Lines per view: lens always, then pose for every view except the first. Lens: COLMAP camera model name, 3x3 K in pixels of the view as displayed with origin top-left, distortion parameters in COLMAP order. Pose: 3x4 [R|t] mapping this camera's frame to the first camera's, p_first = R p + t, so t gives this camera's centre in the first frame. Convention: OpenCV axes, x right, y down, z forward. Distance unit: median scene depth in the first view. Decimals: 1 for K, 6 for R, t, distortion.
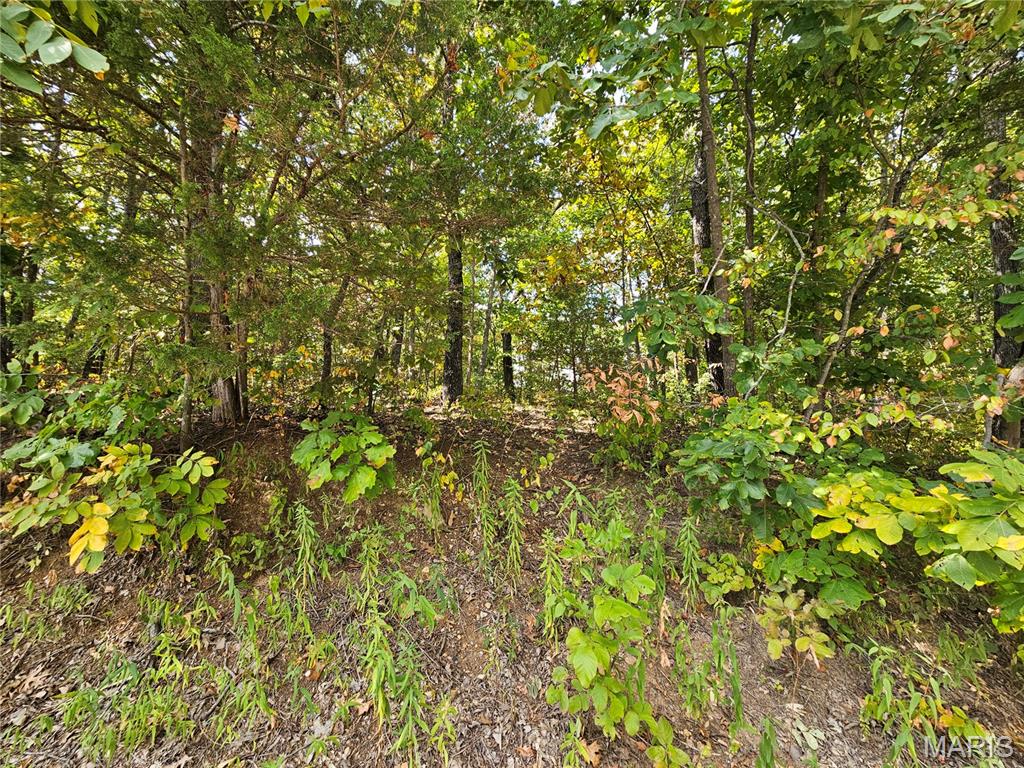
lens RADIAL K [[415.7, 0, 511.9], [0, 415.7, 368.6], [0, 0, 1]] dist [-0.003036, -0.000181]
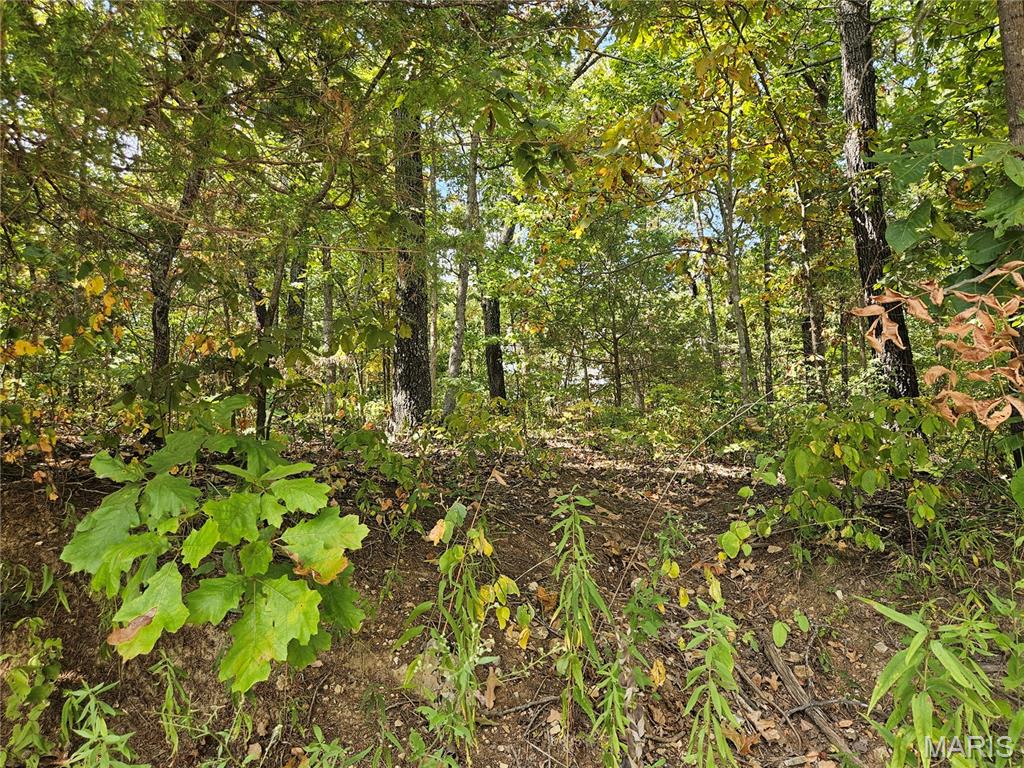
lens RADIAL K [[698.1, 0, 512.6], [0, 698.1, 394.9], [0, 0, 1]] dist [0.066439, -0.055745]
pose [[0.998824, -0.022004, 0.043209, -0.178813], [0.020734, 0.999346, 0.029640, 0.066235], [-0.043833, -0.028710, 0.998626, 0.394035]]
